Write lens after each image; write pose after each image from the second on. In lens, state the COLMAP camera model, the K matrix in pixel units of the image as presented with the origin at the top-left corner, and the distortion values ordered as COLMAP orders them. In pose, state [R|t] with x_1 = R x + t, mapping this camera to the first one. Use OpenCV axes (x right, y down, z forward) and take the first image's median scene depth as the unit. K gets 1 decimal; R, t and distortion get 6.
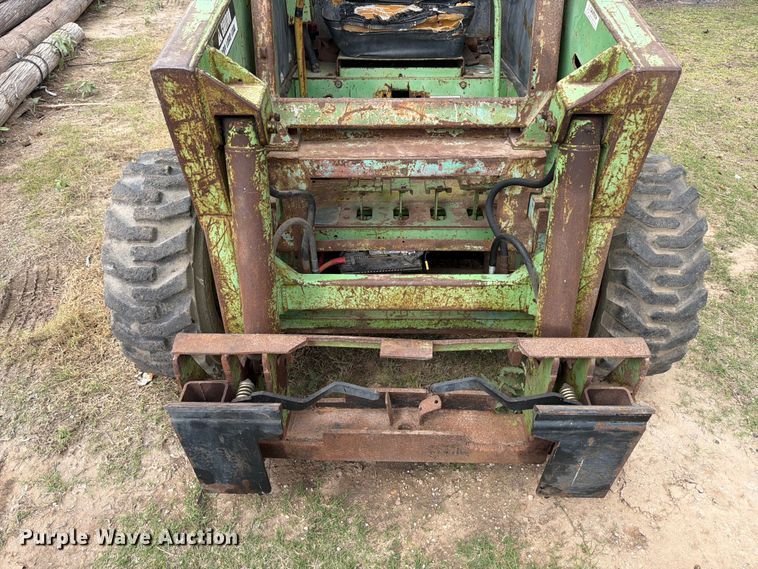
lens RADIAL K [[534.2, 0, 376.2], [0, 534.2, 285.7], [0, 0, 1]] dist [0.043525, -0.058054]
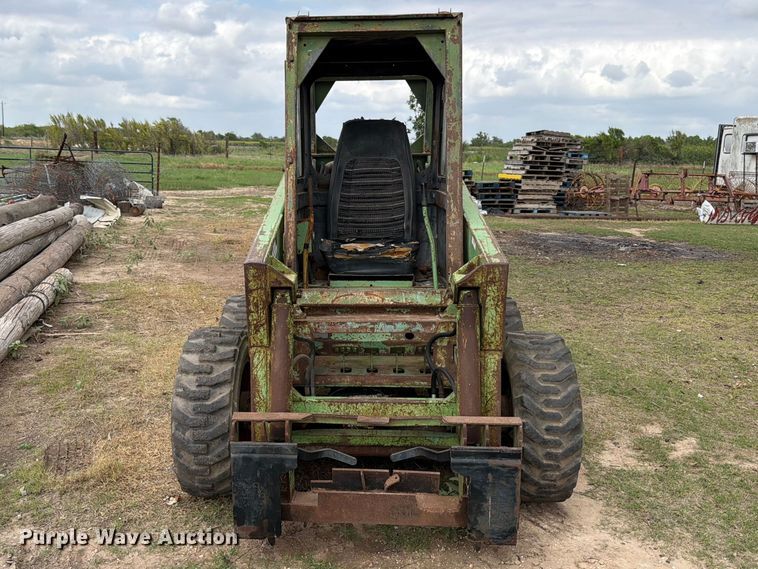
lens RADIAL K [[723.4, 0, 335.8], [0, 723.4, 298.2], [0, 0, 1]] dist [0.145905, -0.298641]
pose [[0.999721, 0.003697, -0.023327, -0.006519], [-0.013196, 0.906561, -0.421868, 0.586938], [0.019588, 0.422058, 0.906357, -0.960486]]
